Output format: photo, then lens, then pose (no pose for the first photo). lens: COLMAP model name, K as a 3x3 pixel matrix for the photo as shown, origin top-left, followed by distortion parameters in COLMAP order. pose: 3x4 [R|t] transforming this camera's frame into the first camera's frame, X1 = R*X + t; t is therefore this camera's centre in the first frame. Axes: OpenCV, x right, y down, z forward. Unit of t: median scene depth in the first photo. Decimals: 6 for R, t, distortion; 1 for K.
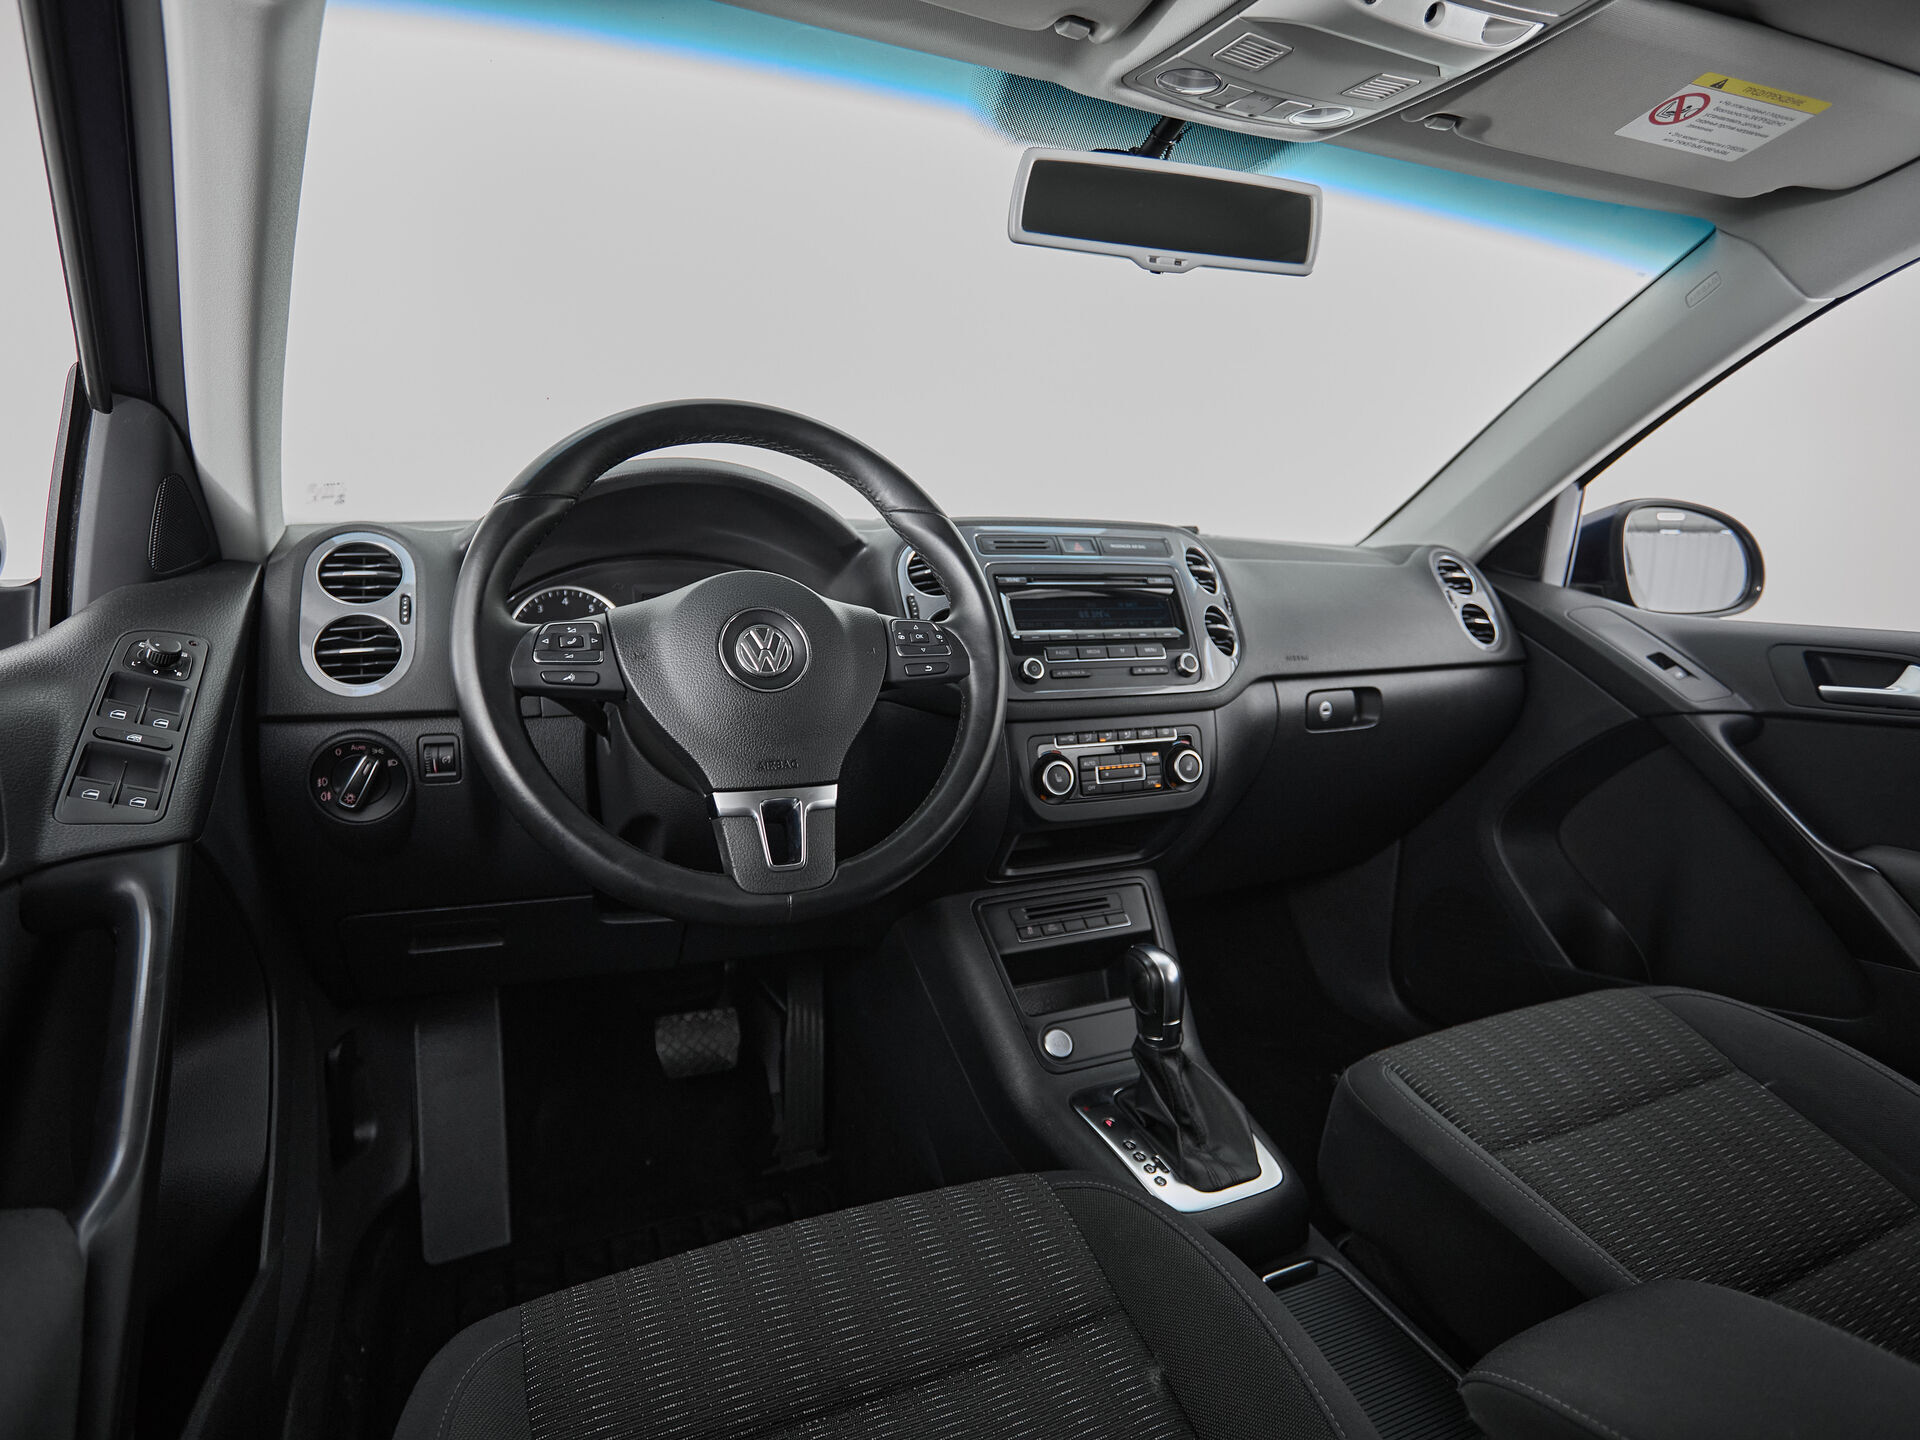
lens RADIAL K [[1017.6, 0, 928.1], [0, 1017.6, 720.5], [0, 0, 1]] dist [-0.000037, -0.003613]
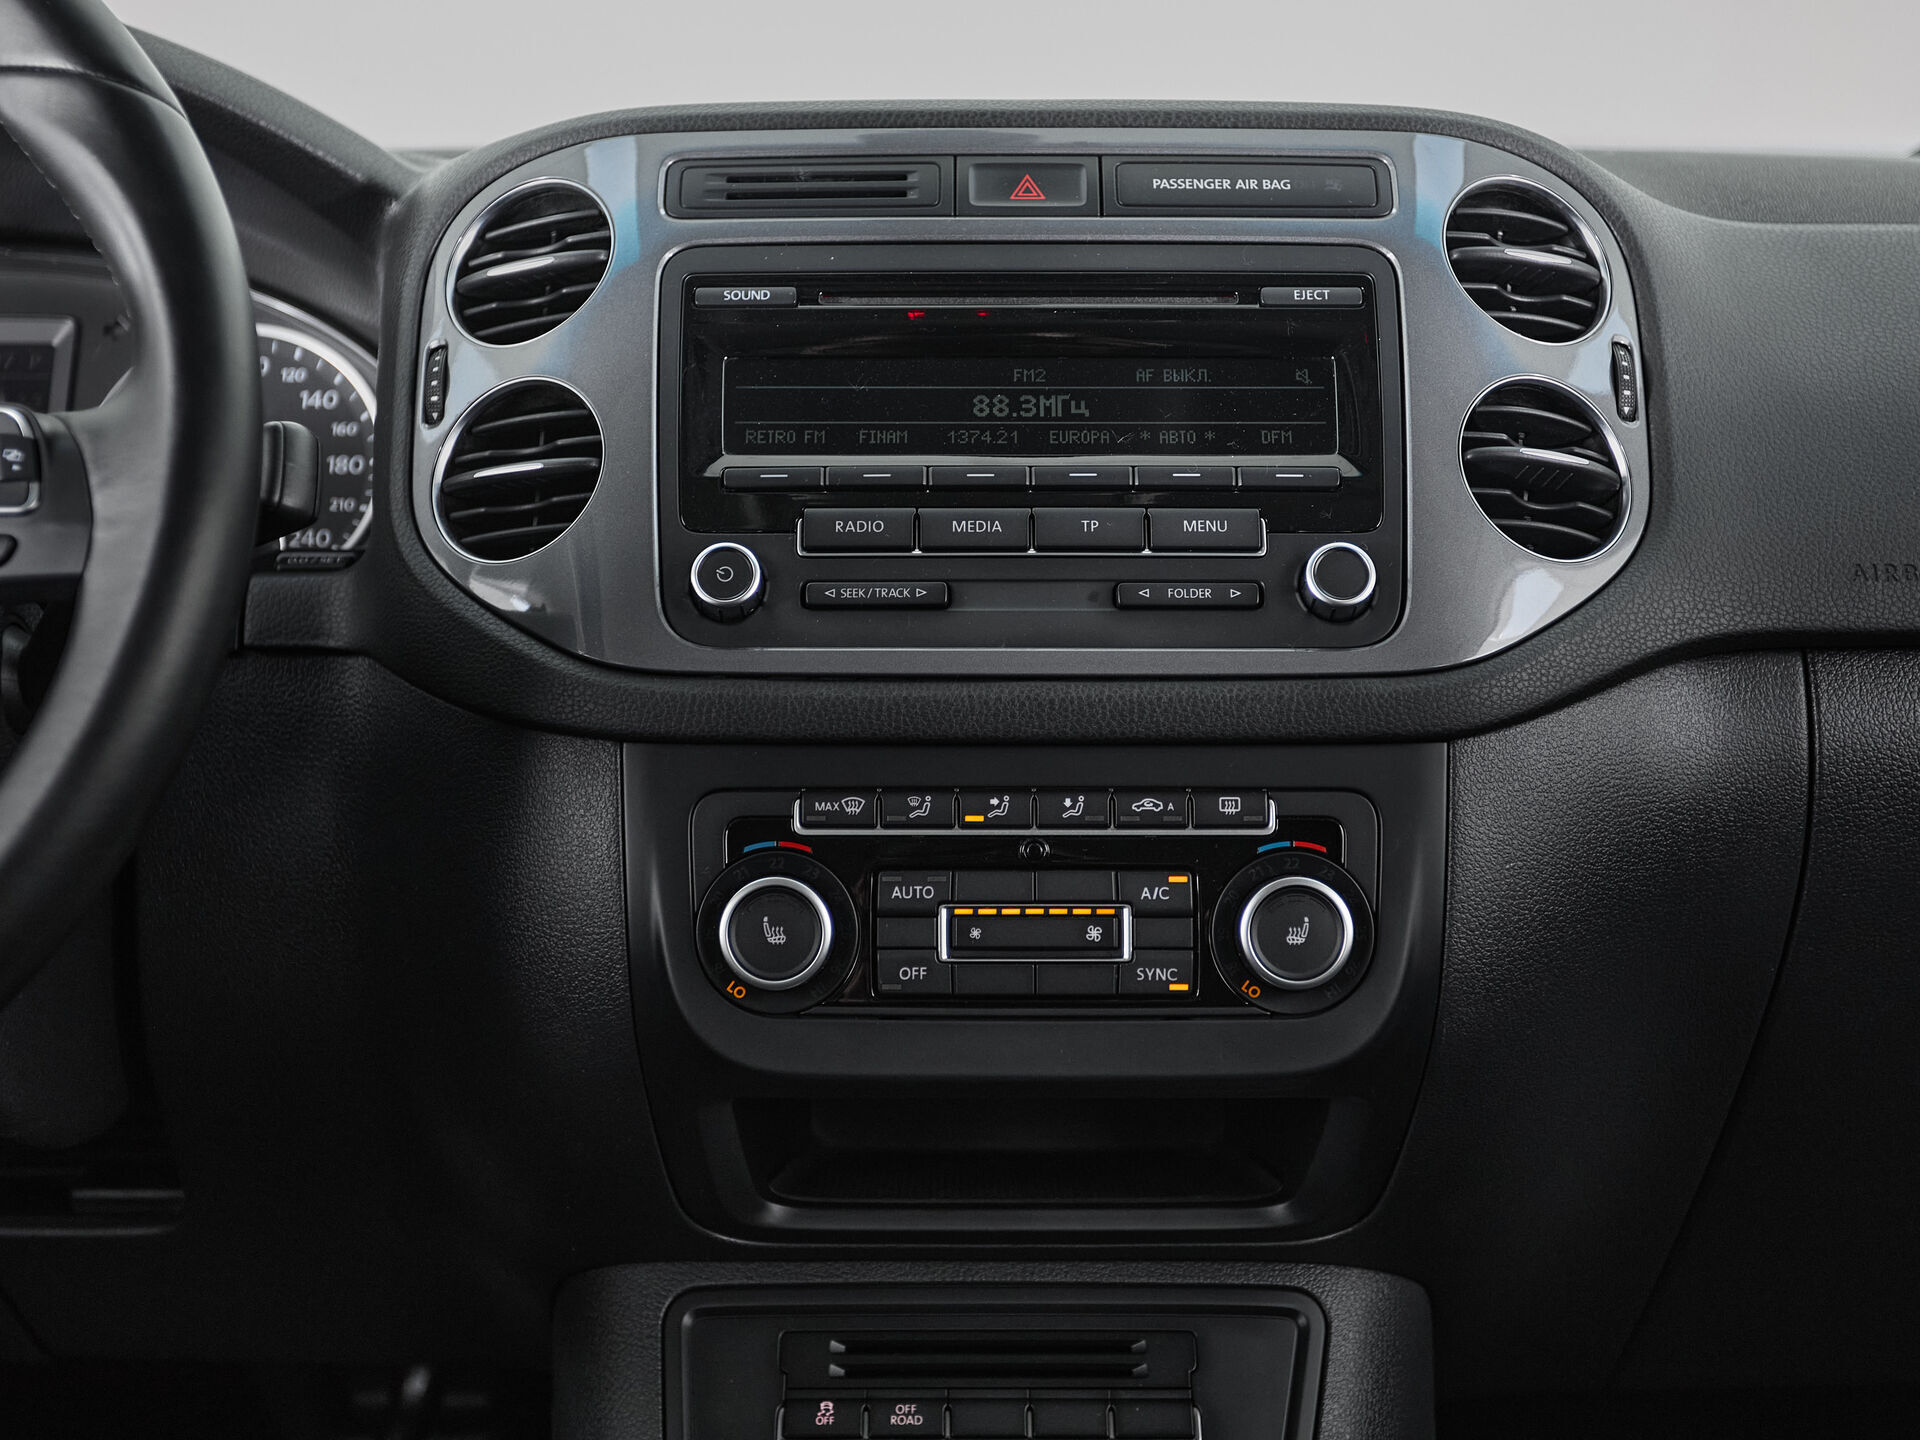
lens RADIAL K [[2618.9, 0, 941.2], [0, 2618.9, 634.6], [0, 0, 1]] dist [0.039502, 0.000000]
pose [[0.911830, 0.039641, -0.408651, 0.471118], [-0.052762, 0.998389, -0.020882, -0.018272], [0.407164, 0.040602, 0.912452, 0.279489]]
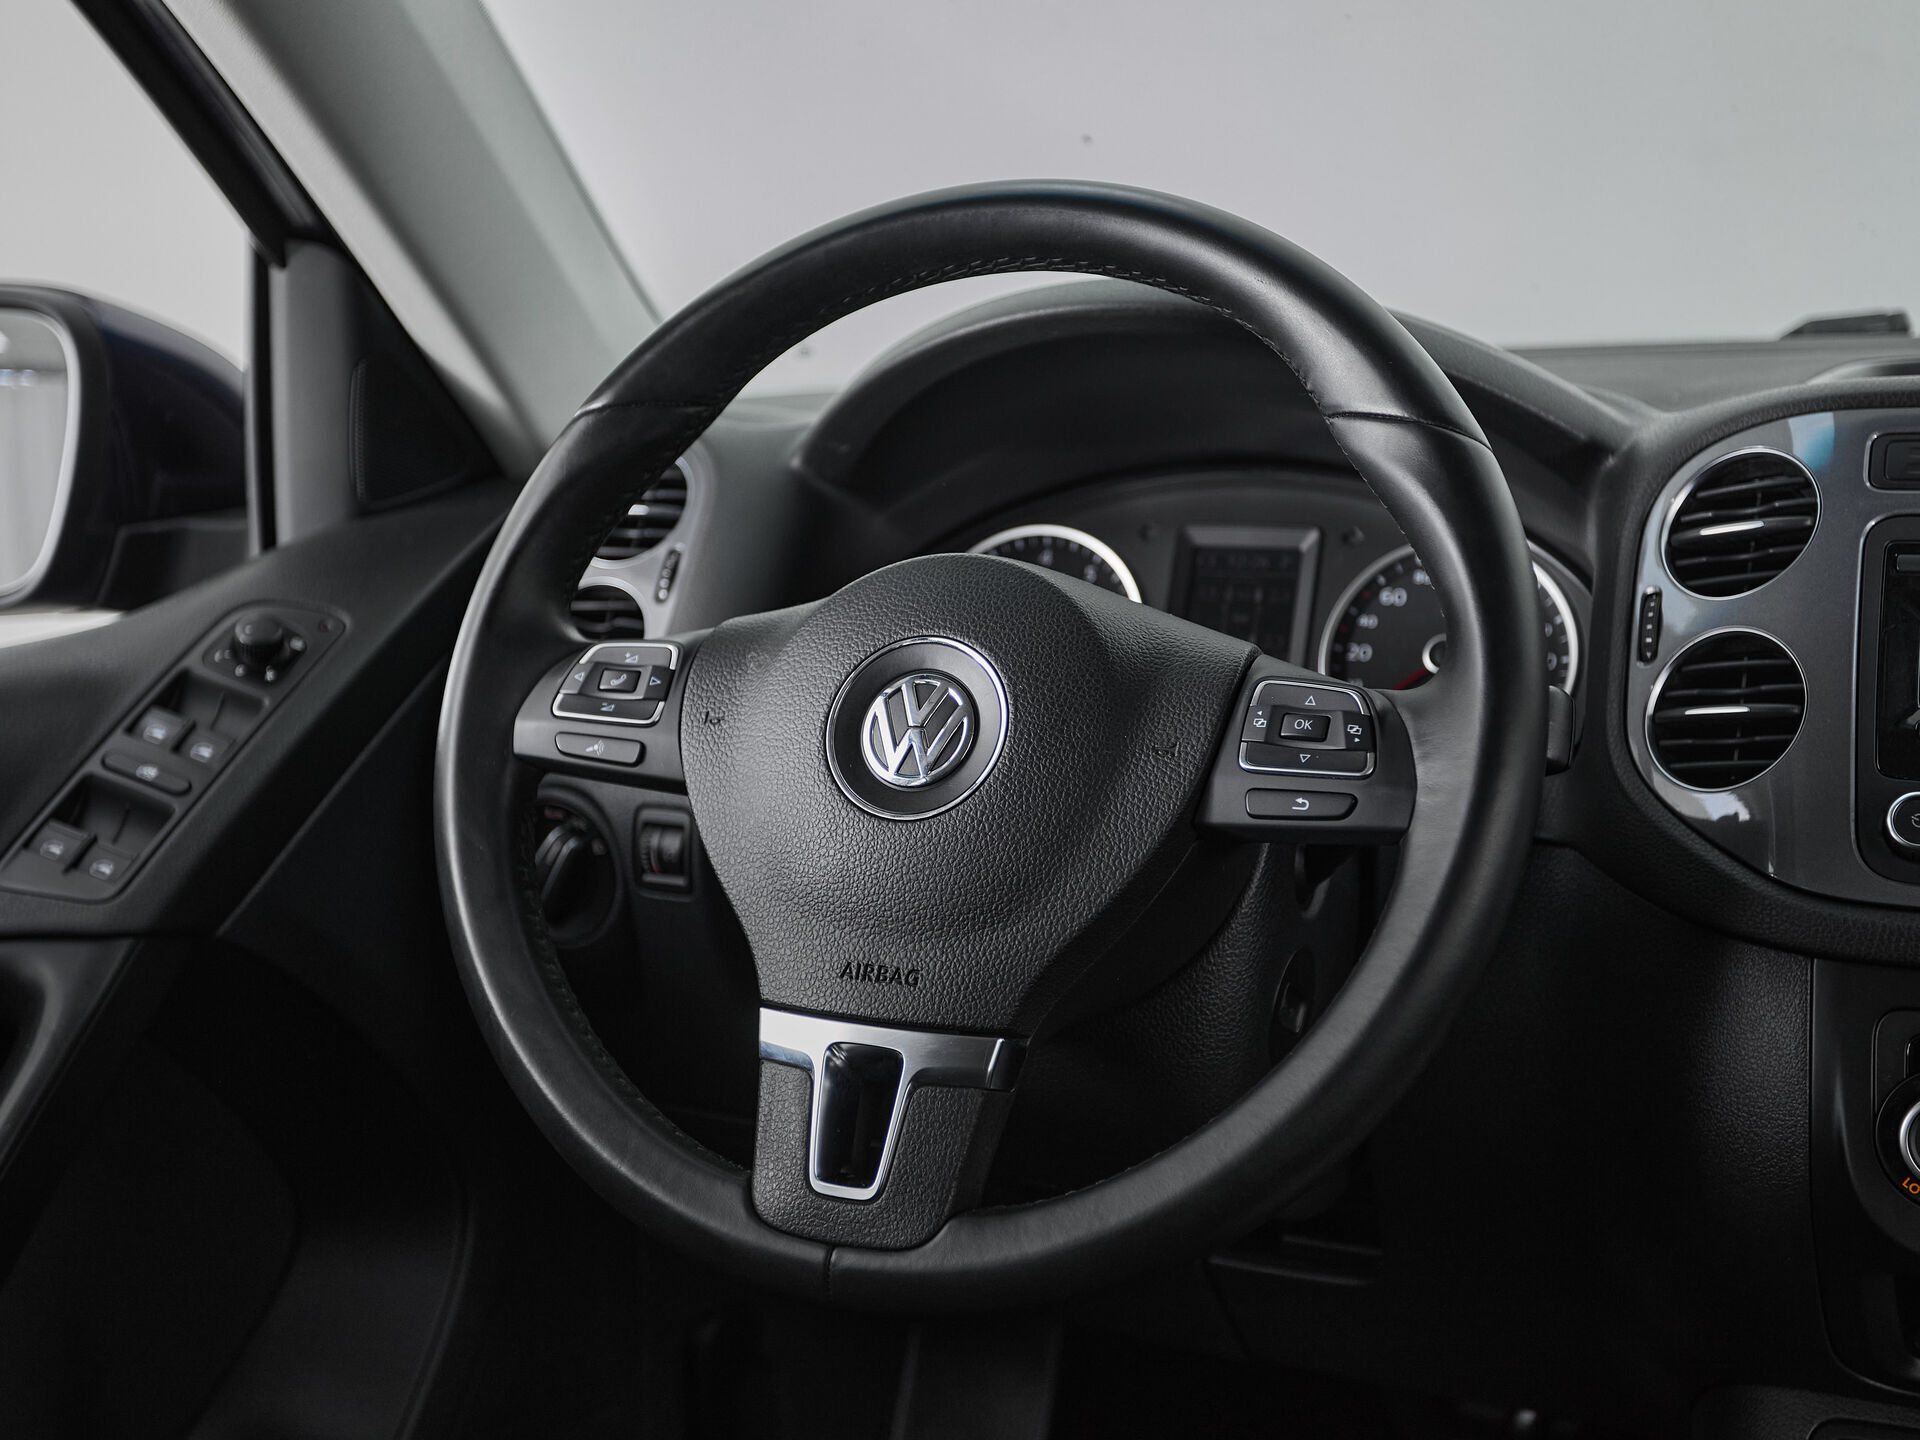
lens RADIAL K [[2422.8, 0, 952.1], [0, 2422.8, 706.1], [0, 0, 1]] dist [0.035203, 0.000000]
pose [[0.684565, 0.096300, -0.722563, 0.460142], [-0.097536, 0.994423, 0.040126, -0.087539], [0.722397, 0.043007, 0.690140, 0.161239]]
